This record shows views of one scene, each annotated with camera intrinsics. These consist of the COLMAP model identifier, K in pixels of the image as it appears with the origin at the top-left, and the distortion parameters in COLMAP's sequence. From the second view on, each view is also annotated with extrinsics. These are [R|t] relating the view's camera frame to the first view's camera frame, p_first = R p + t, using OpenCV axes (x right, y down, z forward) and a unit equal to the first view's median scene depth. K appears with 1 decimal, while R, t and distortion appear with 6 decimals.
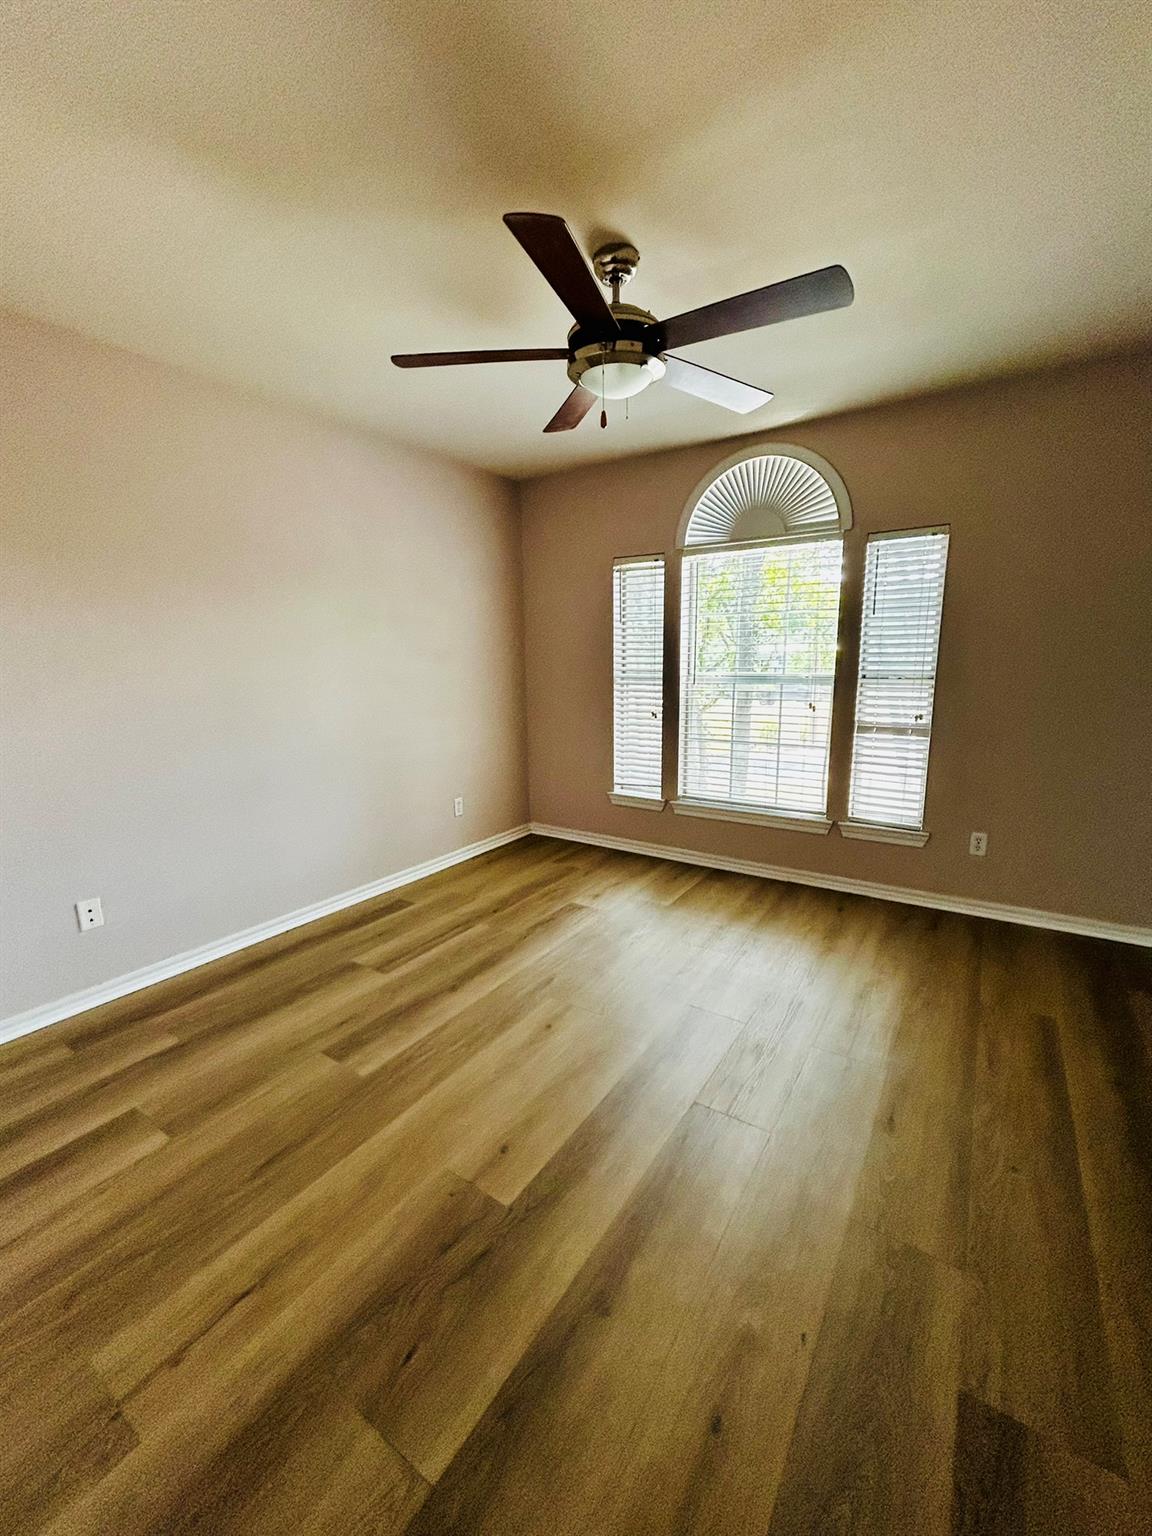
lens RADIAL K [[619.0, 0, 576.0], [0, 619.0, 768.0], [0, 0, 1]] dist [0.001058, 0.000109]
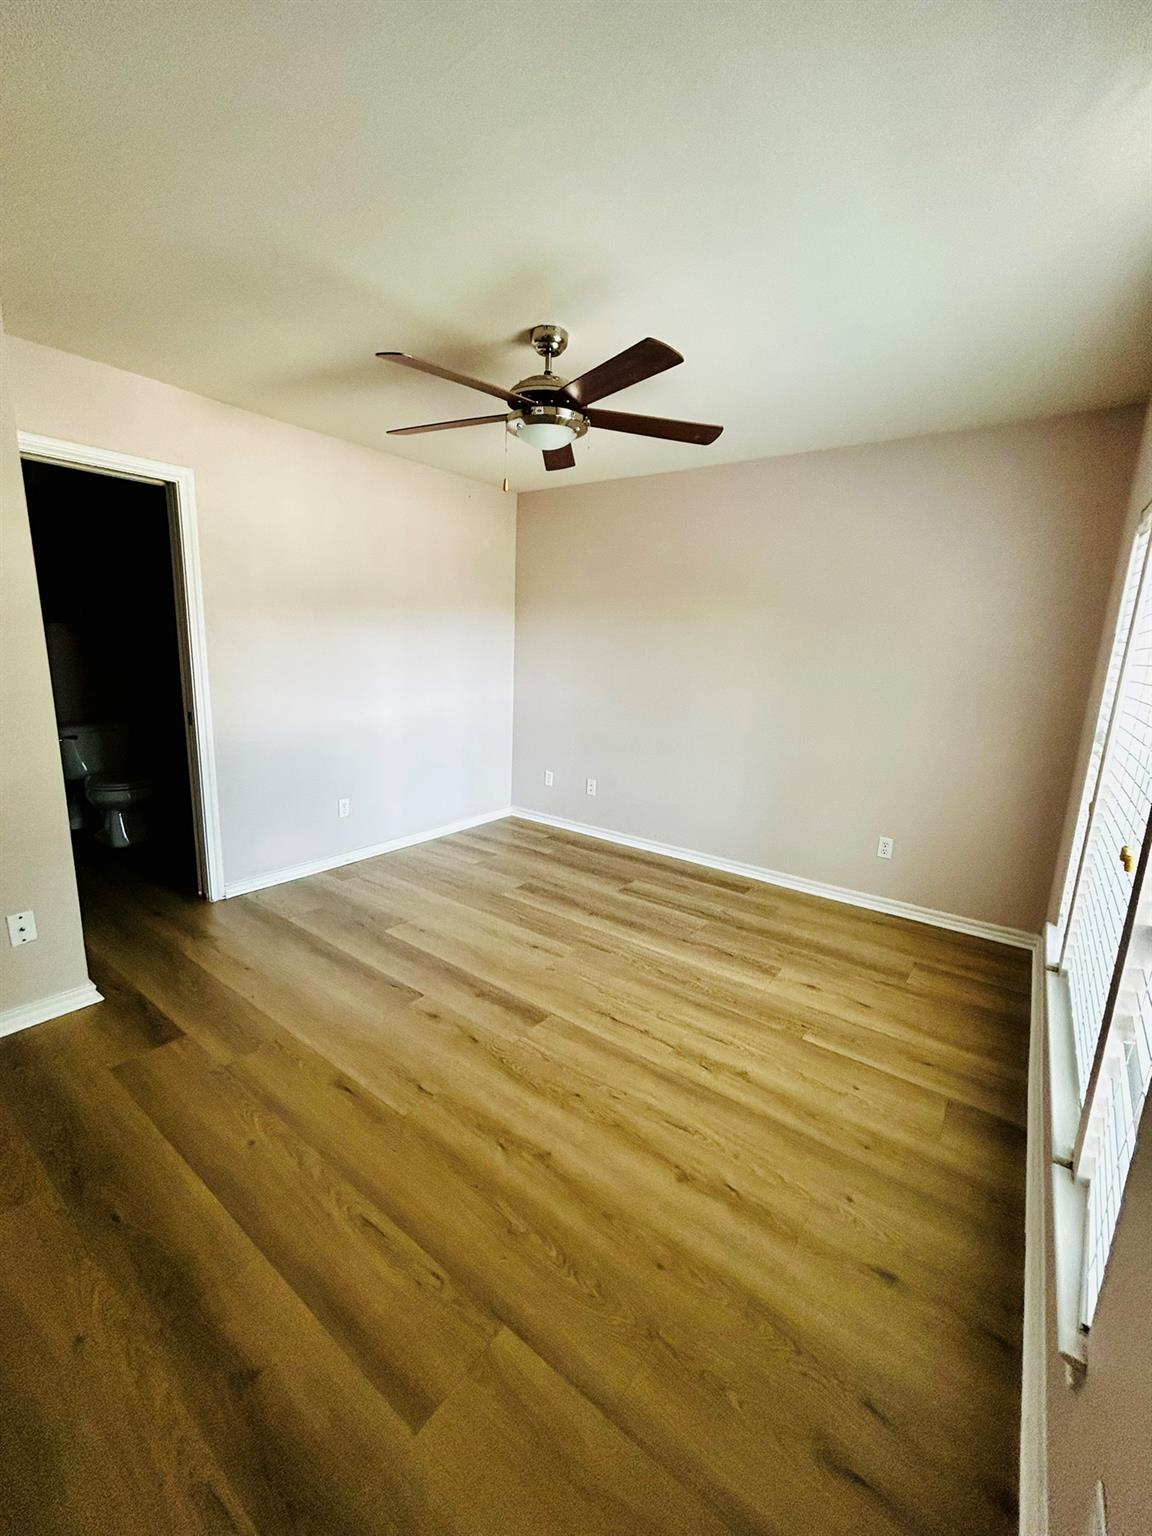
lens RADIAL K [[620.0, 0, 576.3], [0, 620.0, 769.1], [0, 0, 1]] dist [0.002260, -0.000323]
pose [[-0.051786, 0.212744, -0.975735, 0.810112], [-0.218464, 0.950968, 0.218939, -0.170176], [0.974470, 0.224501, -0.002770, 0.714621]]
